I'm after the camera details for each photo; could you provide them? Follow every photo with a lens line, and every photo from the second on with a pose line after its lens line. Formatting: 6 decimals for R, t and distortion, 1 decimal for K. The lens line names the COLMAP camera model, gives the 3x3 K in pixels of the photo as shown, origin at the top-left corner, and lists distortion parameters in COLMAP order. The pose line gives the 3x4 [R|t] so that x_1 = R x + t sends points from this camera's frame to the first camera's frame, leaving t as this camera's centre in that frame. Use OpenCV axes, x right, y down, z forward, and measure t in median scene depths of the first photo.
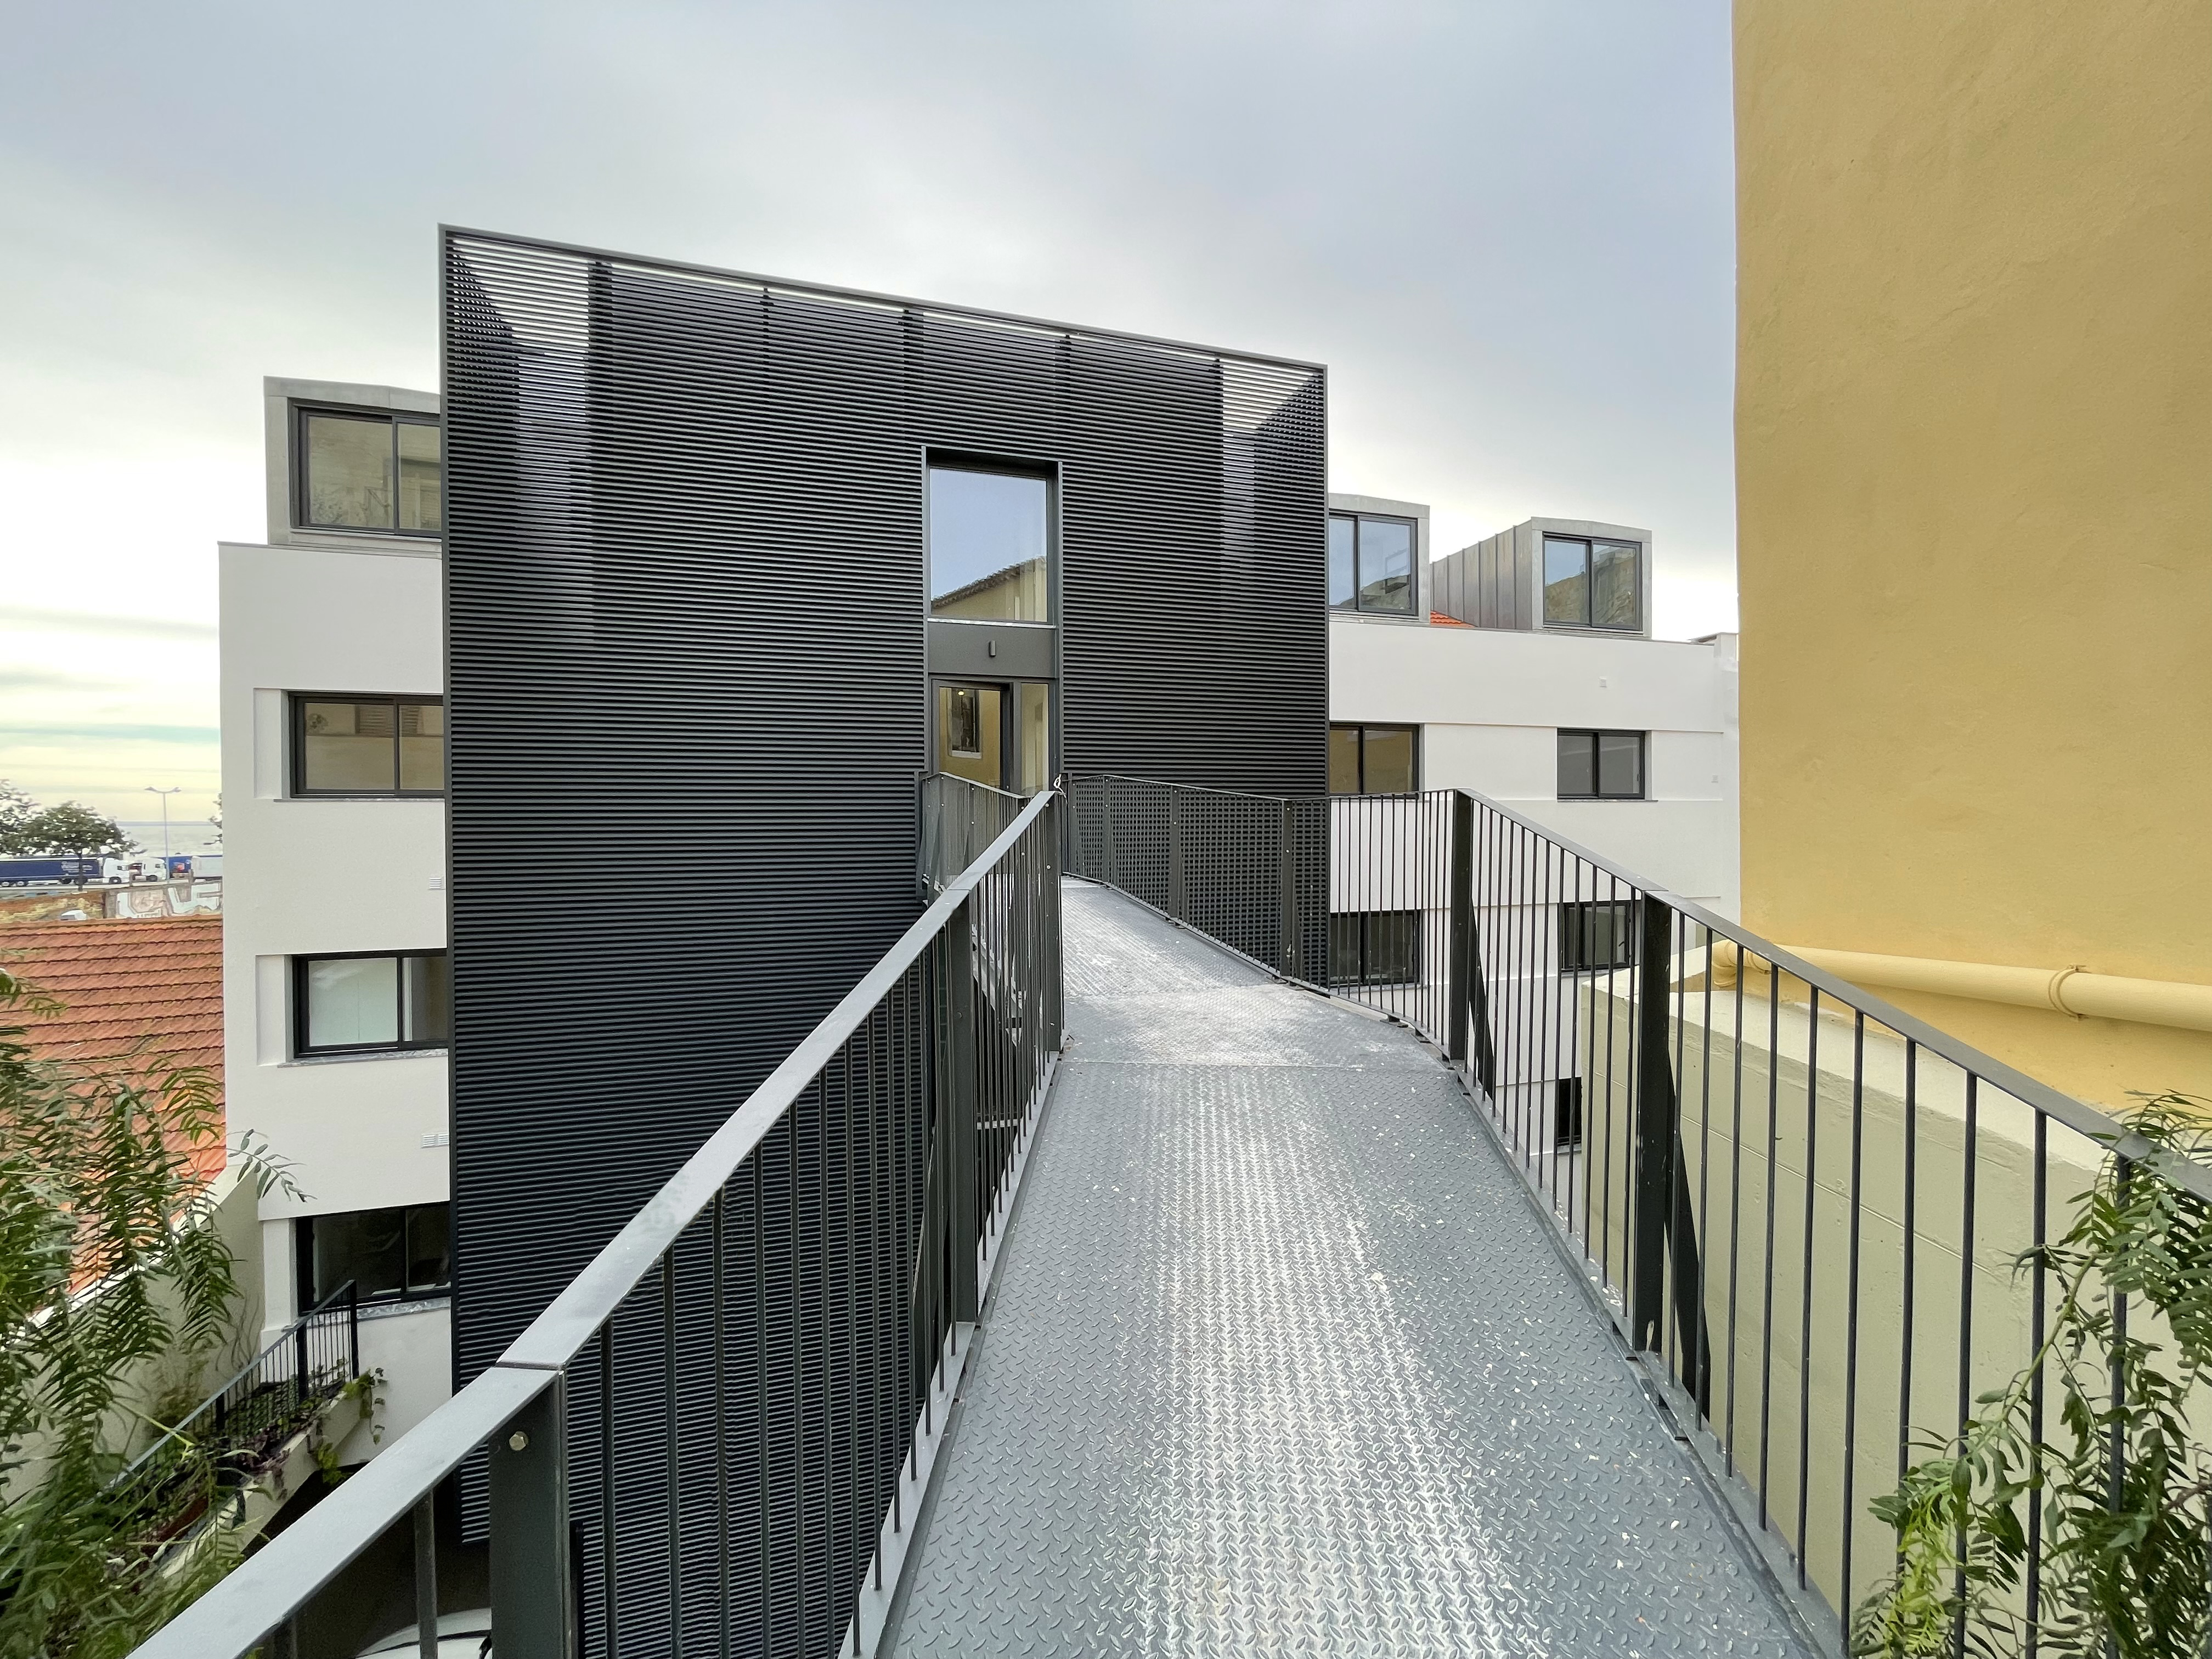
lens RADIAL K [[894.8, 0, 1097.4], [0, 894.8, 820.9], [0, 0, 1]] dist [-0.018147, 0.000185]
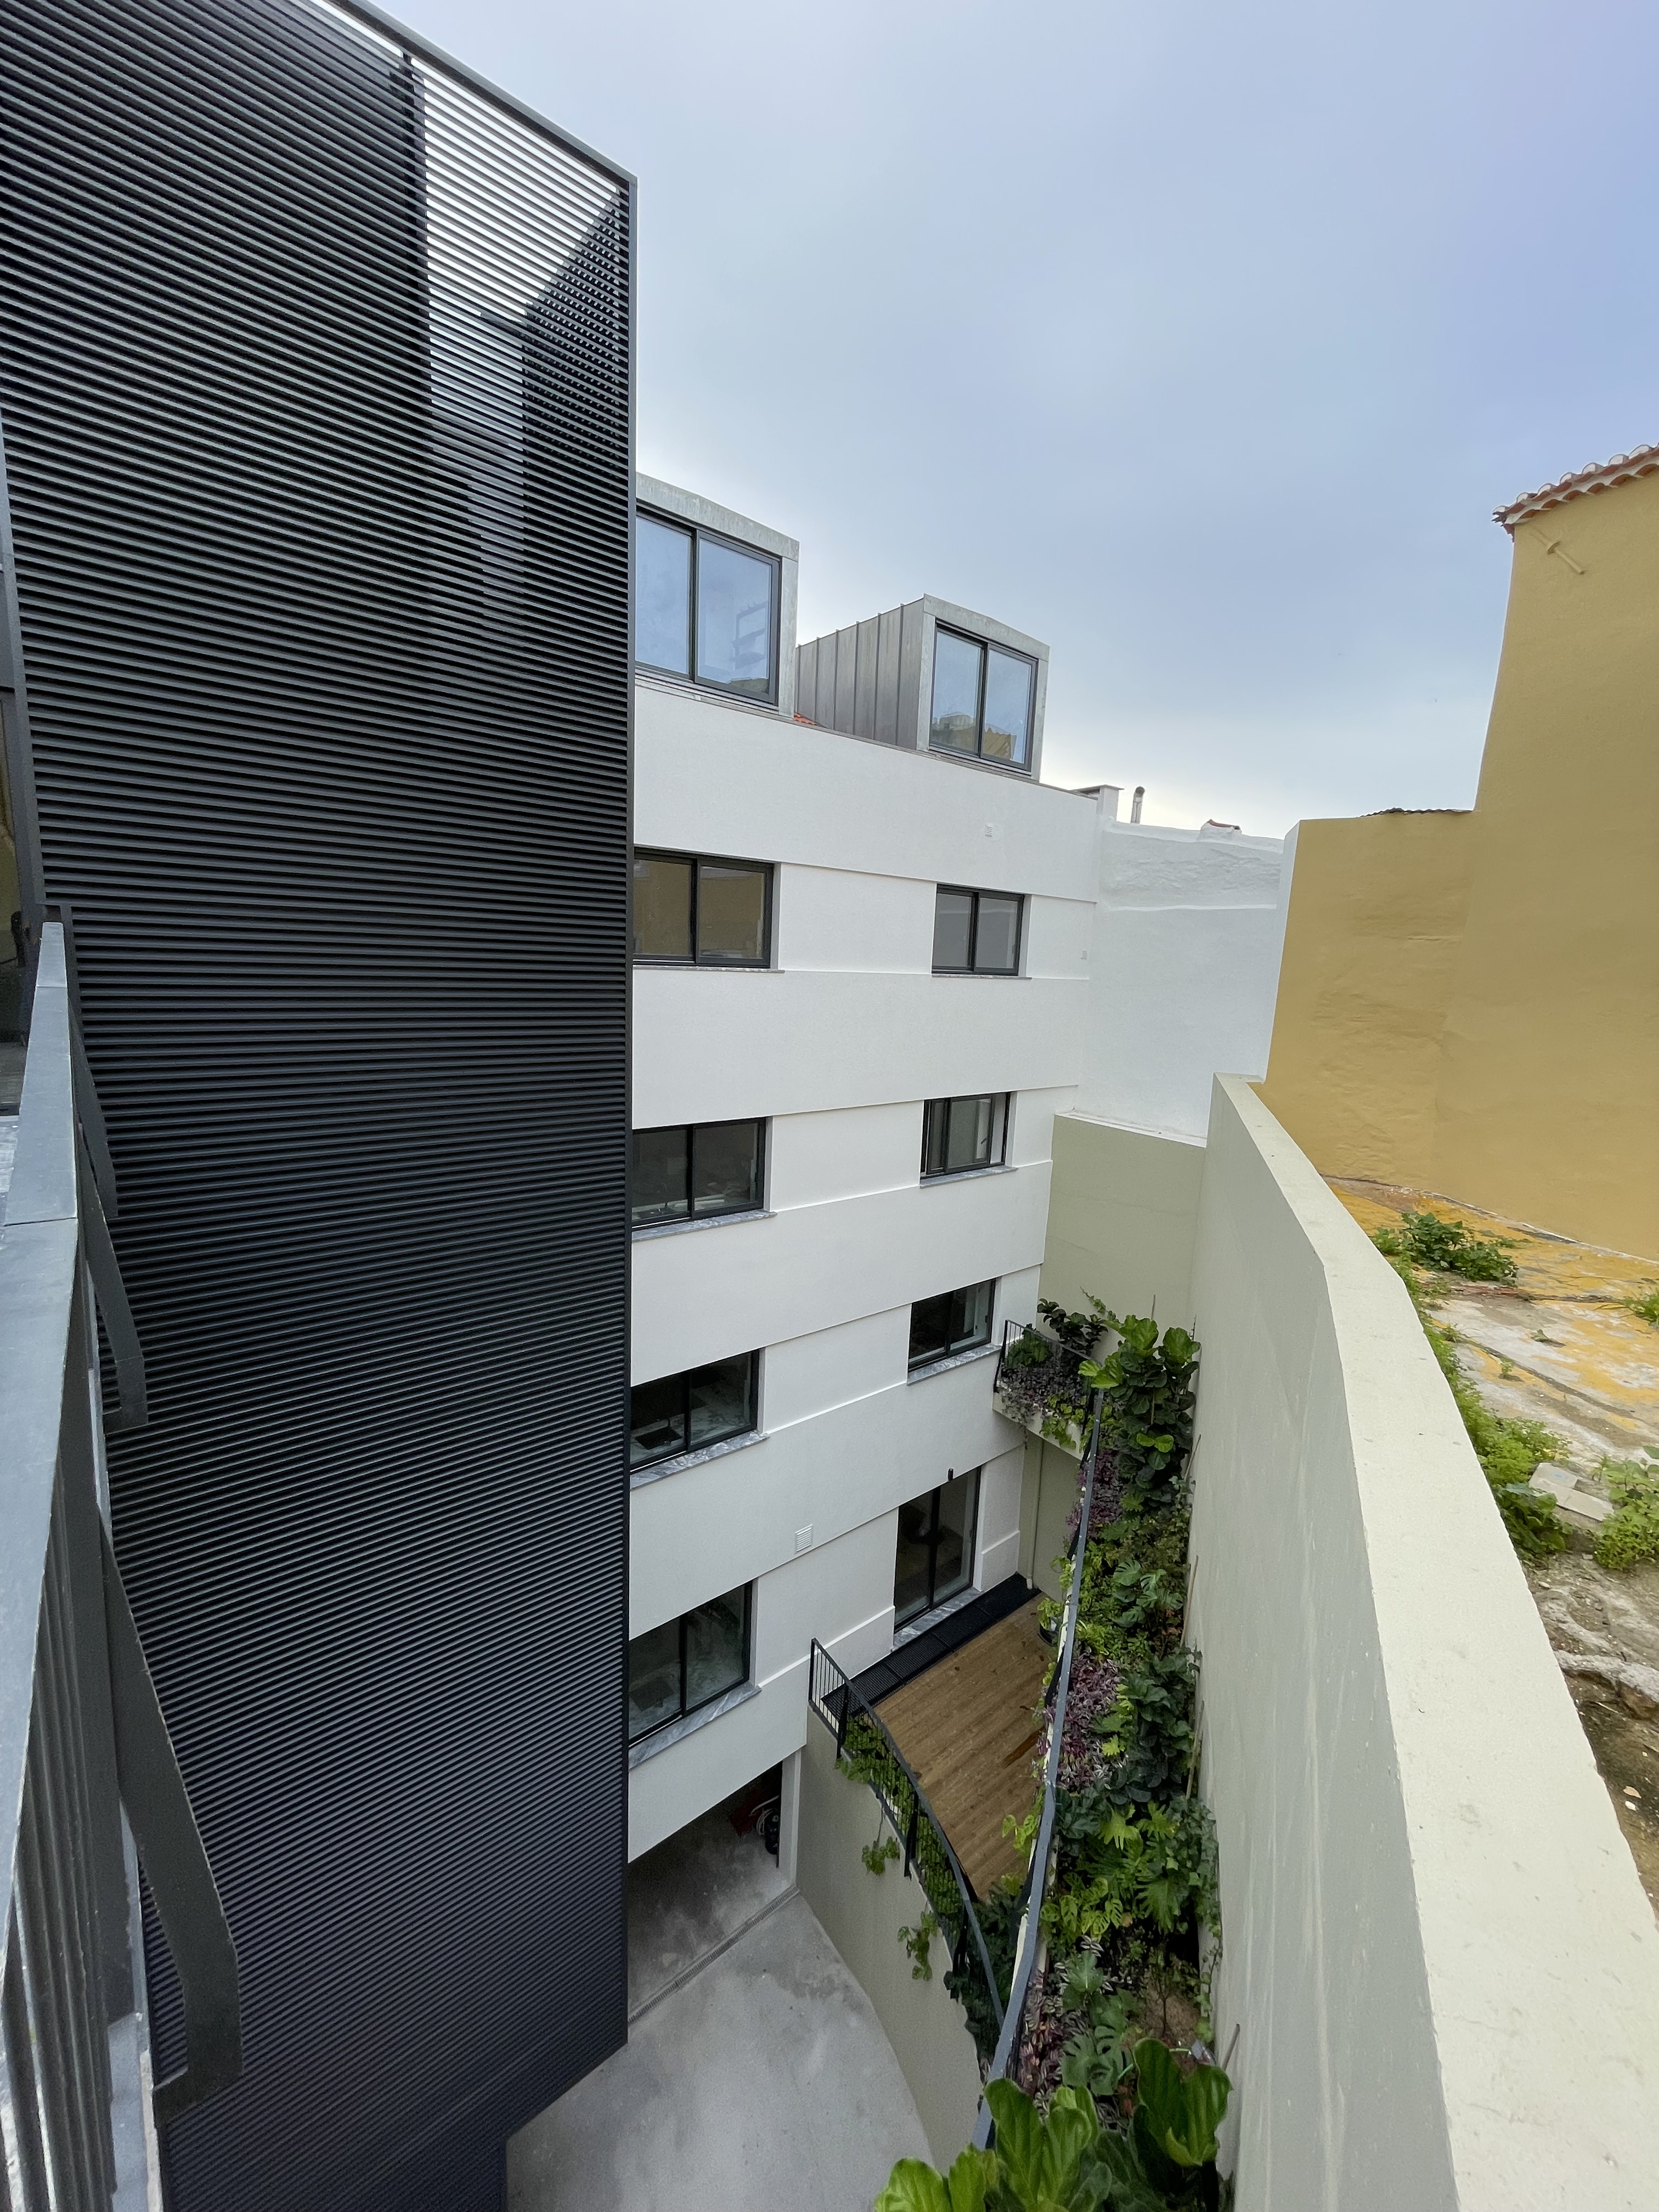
lens RADIAL K [[894.8, 0, 824.4], [0, 894.8, 1101.8], [0, 0, 1]] dist [-0.018147, 0.000185]
pose [[0.920276, -0.018429, 0.390835, 0.107458], [-0.045790, 0.986953, 0.154358, -0.029600], [-0.388581, -0.159948, 0.907426, 0.280651]]
